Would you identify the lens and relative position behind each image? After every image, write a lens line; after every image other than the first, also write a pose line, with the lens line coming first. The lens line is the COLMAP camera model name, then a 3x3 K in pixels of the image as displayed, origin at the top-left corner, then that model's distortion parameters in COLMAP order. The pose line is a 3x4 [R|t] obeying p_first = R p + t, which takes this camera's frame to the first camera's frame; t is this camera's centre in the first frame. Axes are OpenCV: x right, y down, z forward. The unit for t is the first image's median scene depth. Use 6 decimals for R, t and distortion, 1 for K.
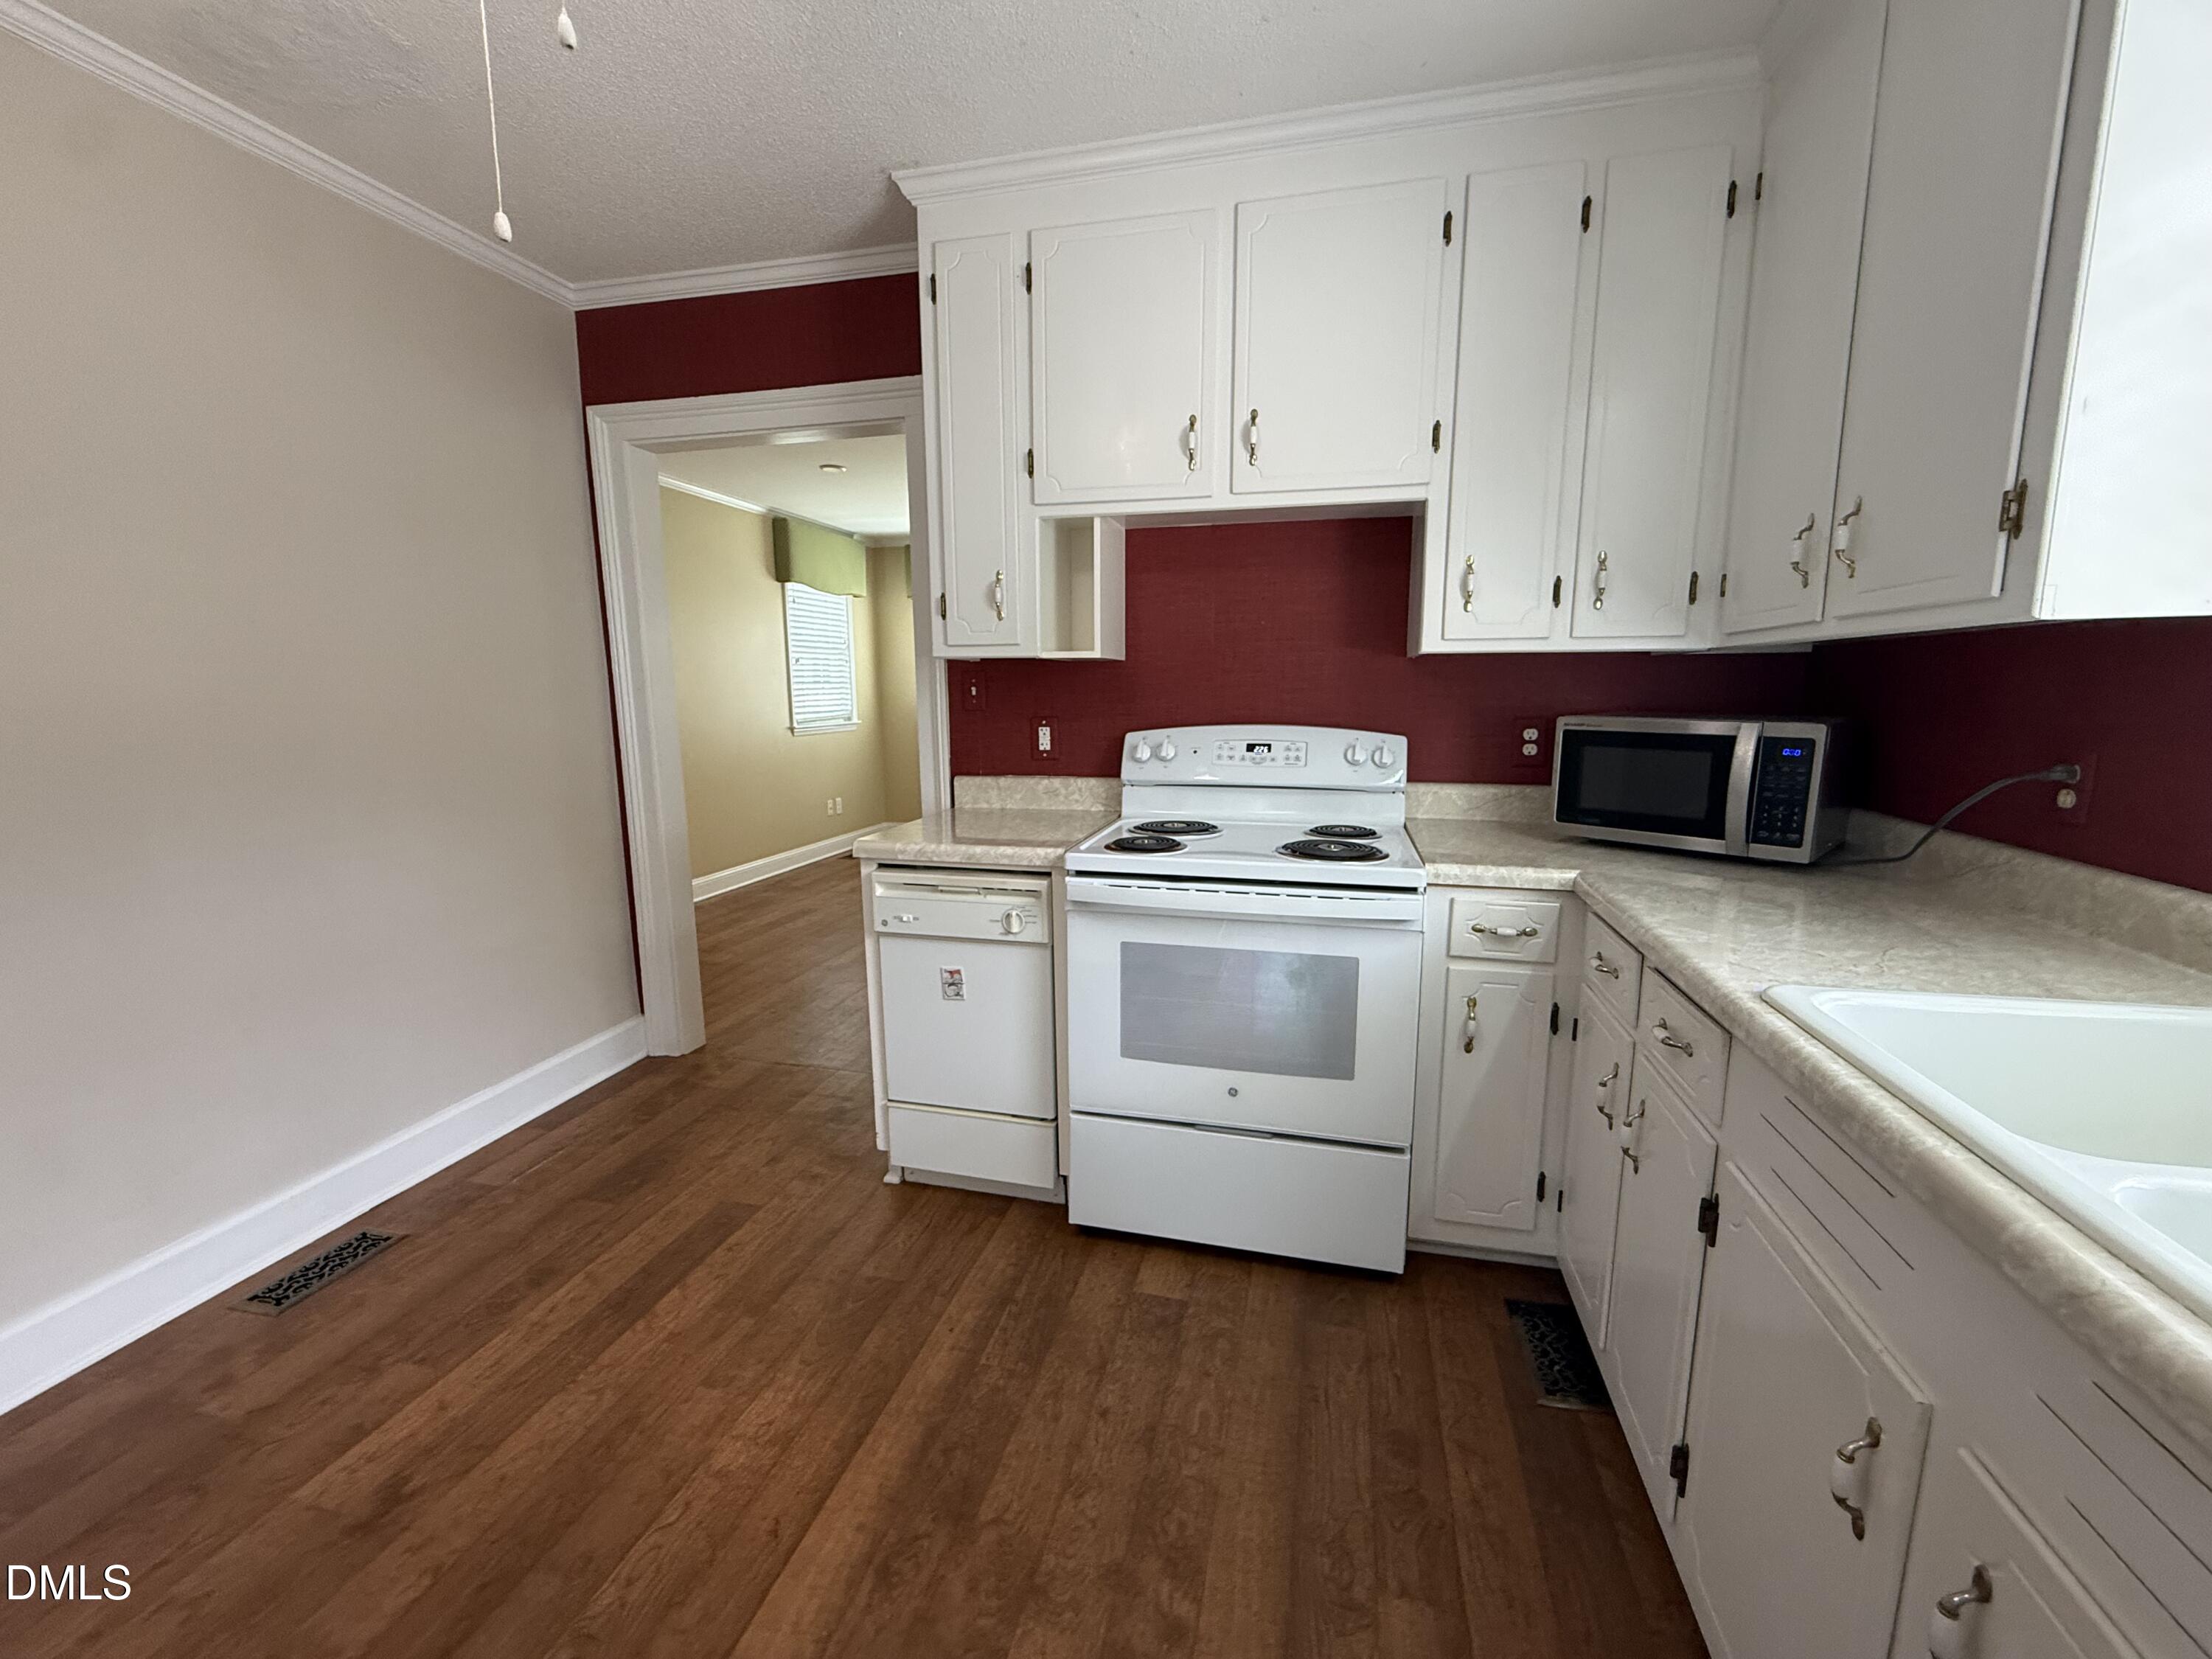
lens RADIAL K [[894.5, 0, 1105.0], [0, 894.5, 828.8], [0, 0, 1]] dist [-0.001108, -0.000485]
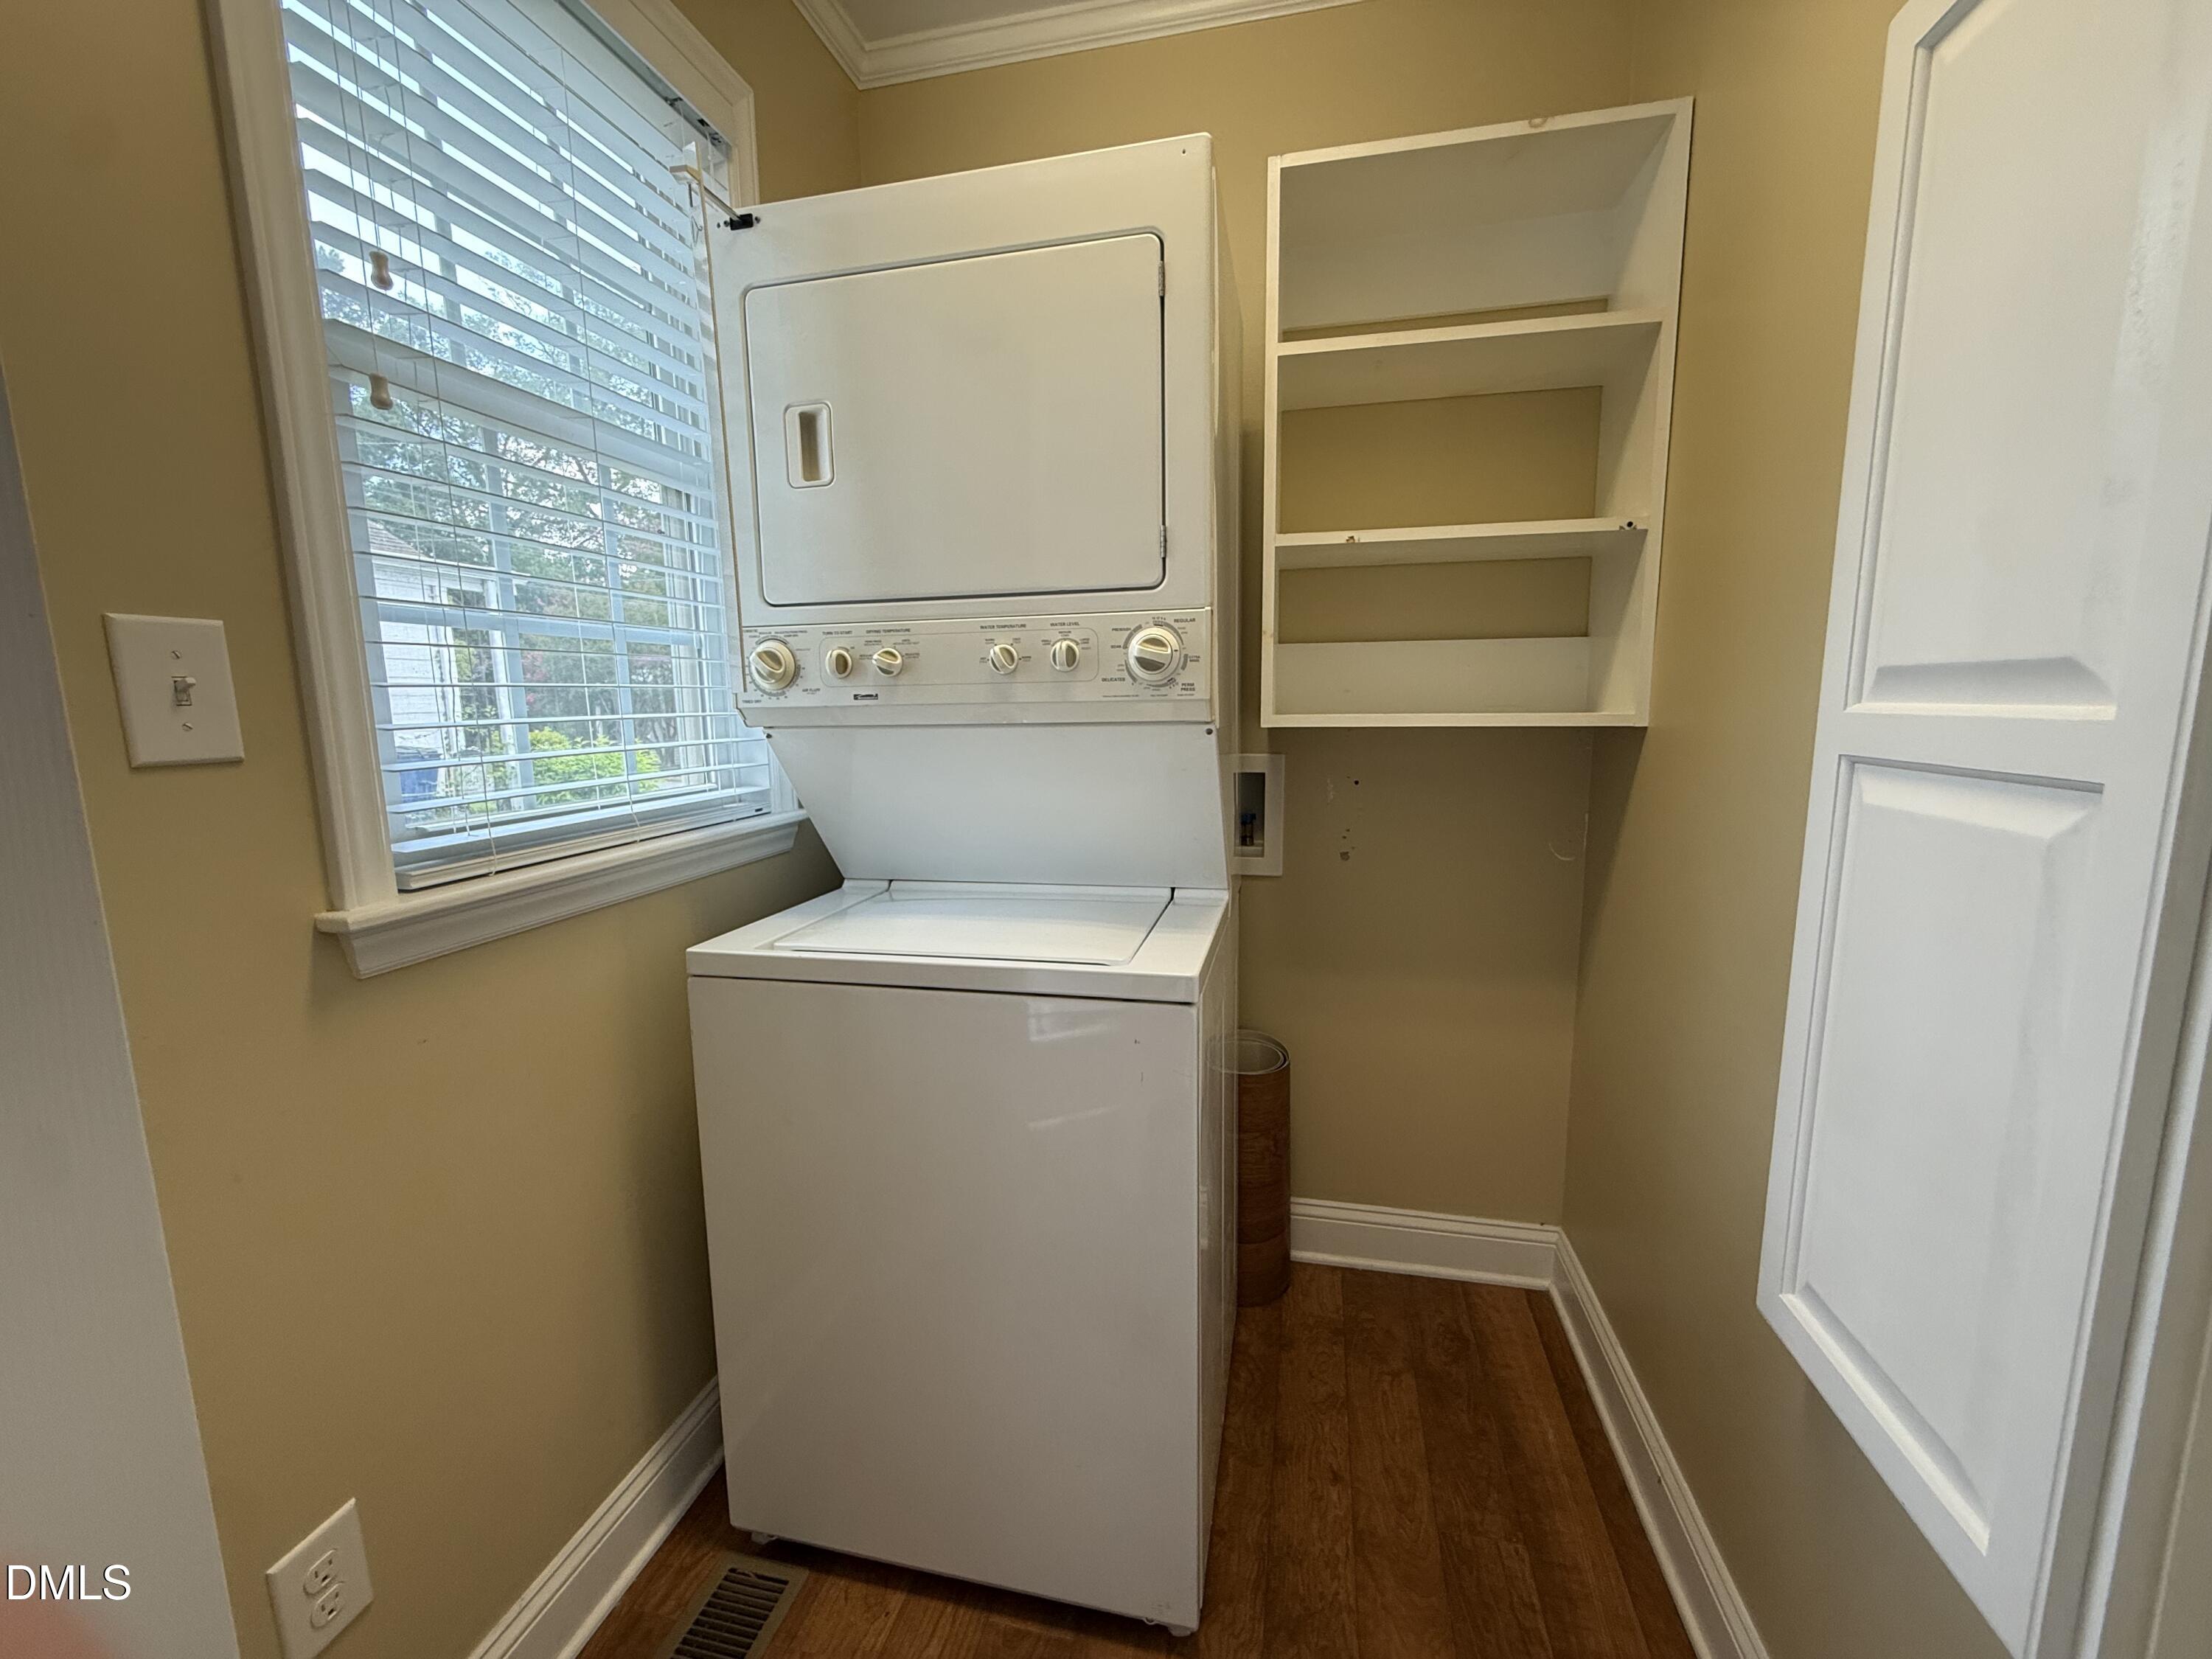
lens RADIAL K [[894.5, 0, 1093.6], [0, 894.5, 824.4], [0, 0, 1]] dist [-0.001108, -0.000485]
pose [[-0.999760, 0.018543, -0.011632, 0.200052], [0.014113, 0.952233, 0.305045, -0.194980], [0.016733, 0.304807, -0.952267, 1.391451]]
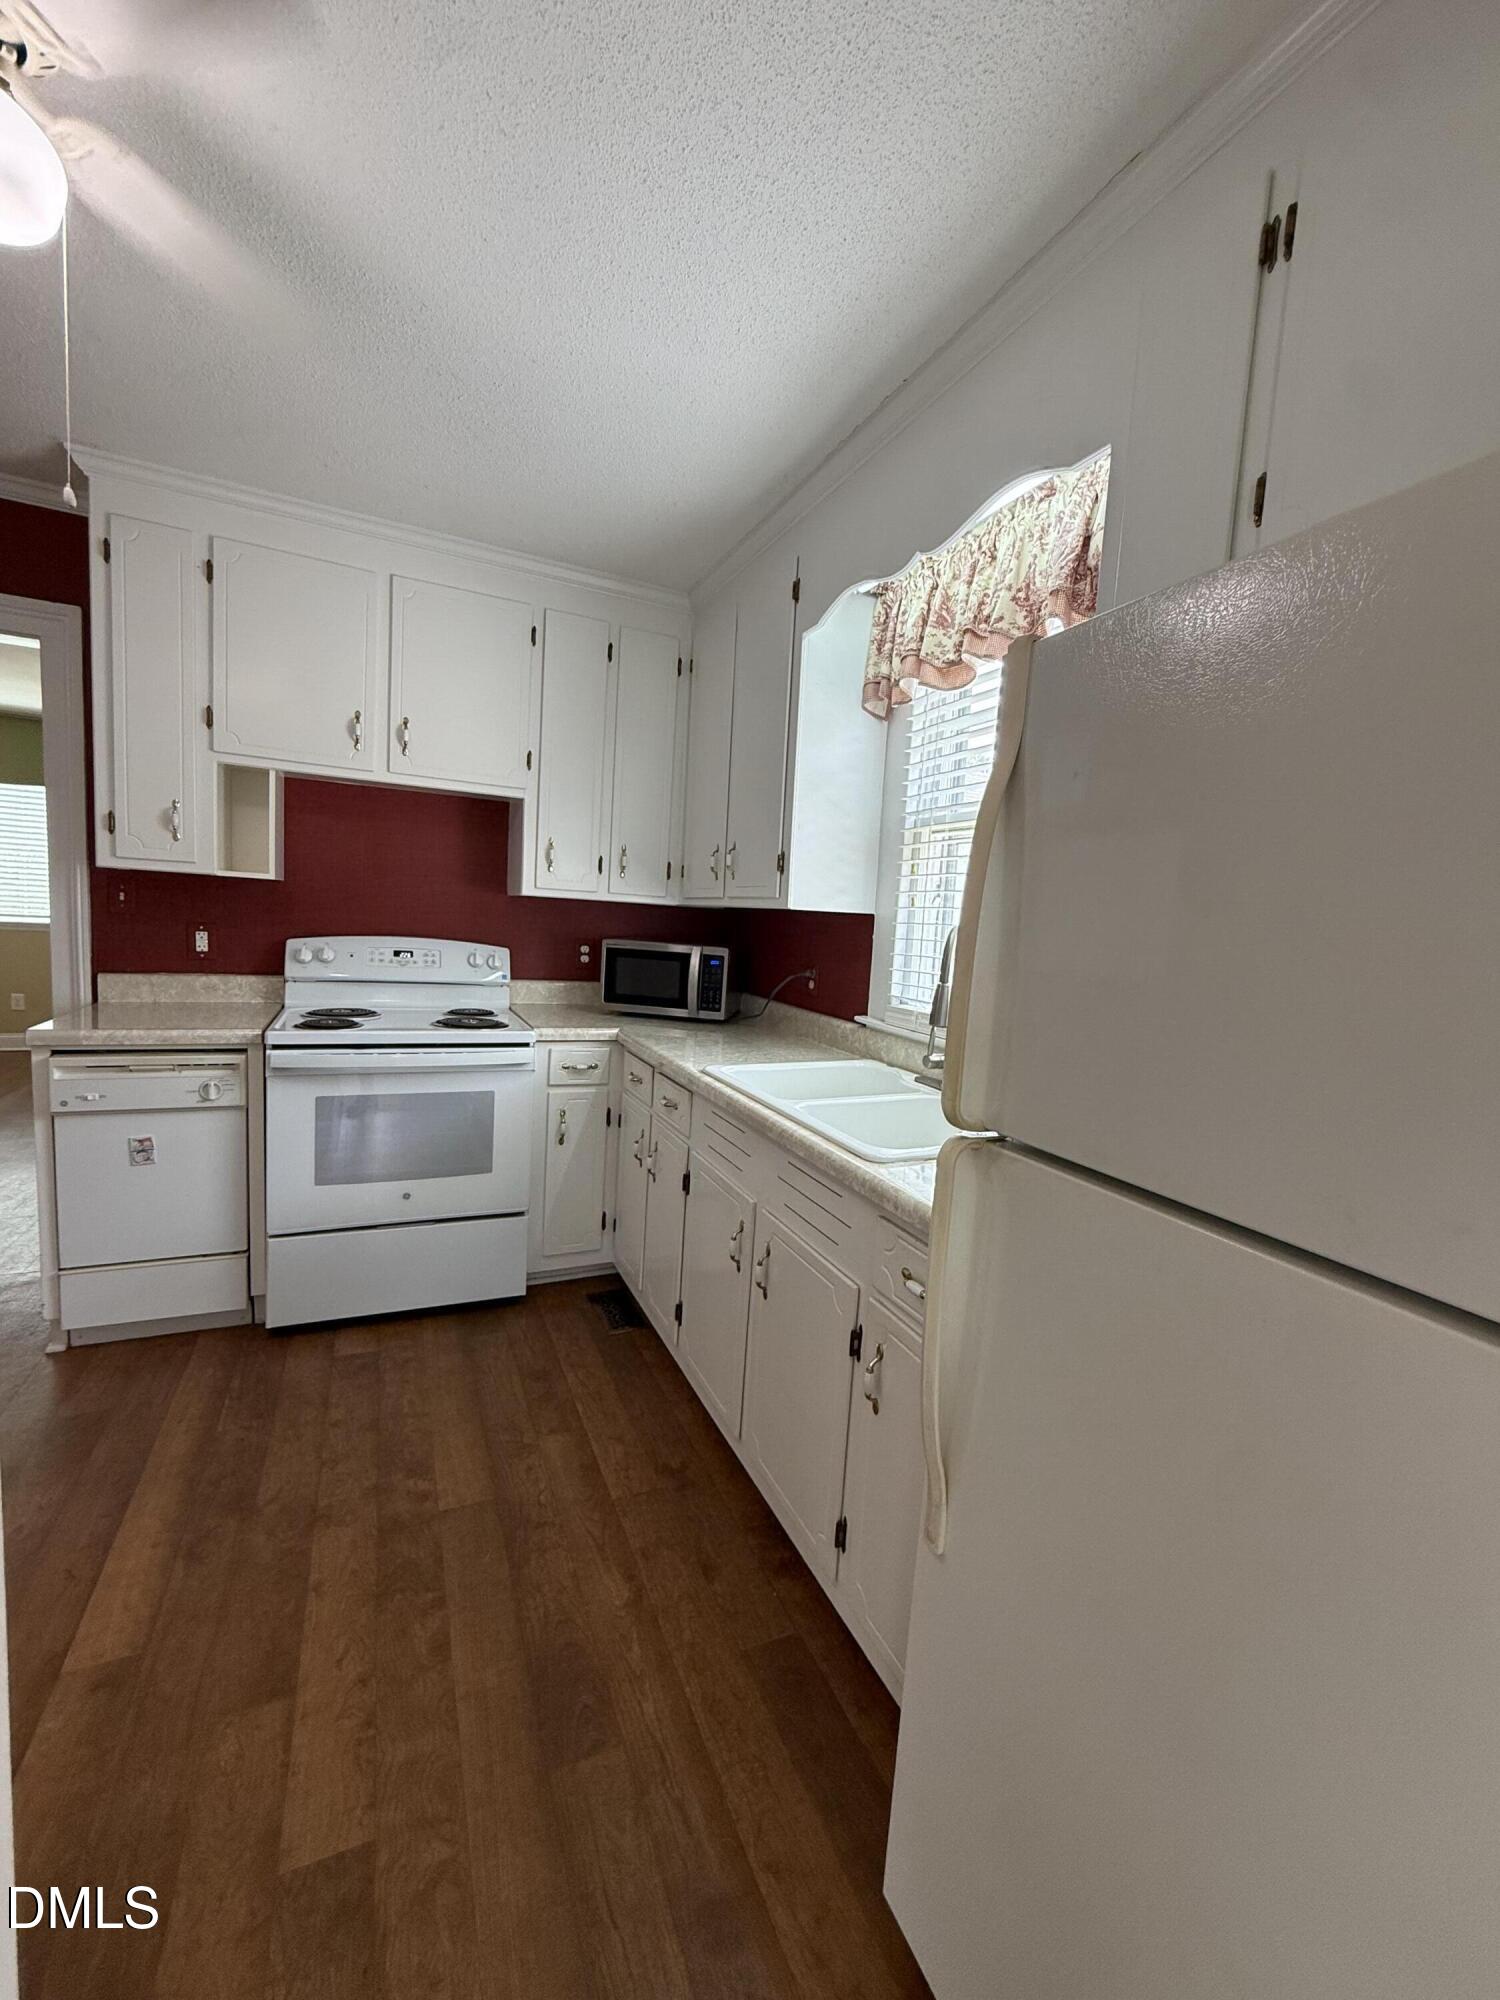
lens RADIAL K [[808.8, 0, 749.9], [0, 808.8, 1000.6], [0, 0, 1]] dist [-0.001108, -0.000485]
pose [[0.778038, -0.012506, 0.628093, -0.241446], [0.035617, 0.999072, -0.024227, 0.036934], [-0.627207, 0.041220, 0.777761, -0.359426]]
